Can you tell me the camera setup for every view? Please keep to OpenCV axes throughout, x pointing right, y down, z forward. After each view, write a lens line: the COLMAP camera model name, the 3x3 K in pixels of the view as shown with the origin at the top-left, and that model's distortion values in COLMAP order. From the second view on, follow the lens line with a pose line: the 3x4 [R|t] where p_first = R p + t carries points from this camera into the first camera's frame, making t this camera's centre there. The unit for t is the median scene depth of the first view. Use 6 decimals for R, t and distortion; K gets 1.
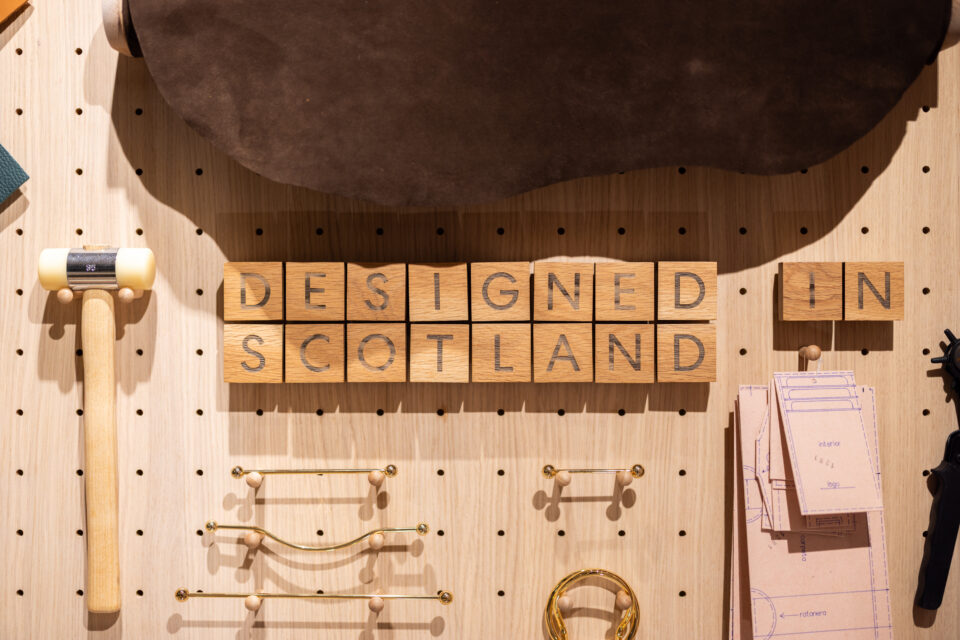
lens RADIAL K [[1406.7, 0, 480.0], [0, 1406.7, 320.0], [0, 0, 1]] dist [-0.002498, -0.061601]
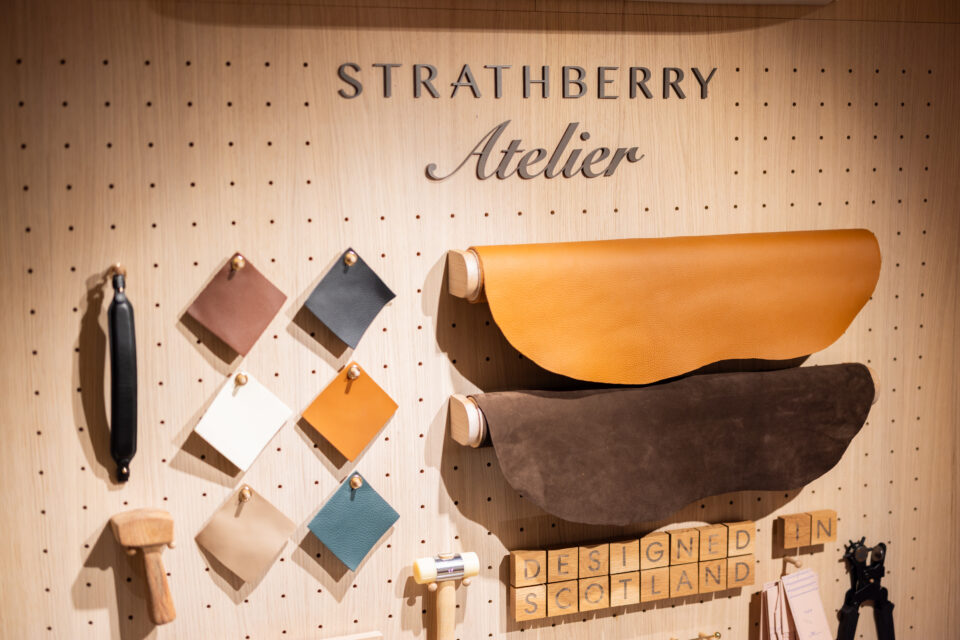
lens RADIAL K [[1406.7, 0, 480.0], [0, 1406.7, 320.0], [0, 0, 1]] dist [-0.002498, -0.061601]
pose [[0.915127, -0.061249, 0.398486, -0.898783], [0.007041, 0.990670, 0.136100, -0.566875], [-0.403105, -0.121743, 0.907020, -0.523684]]
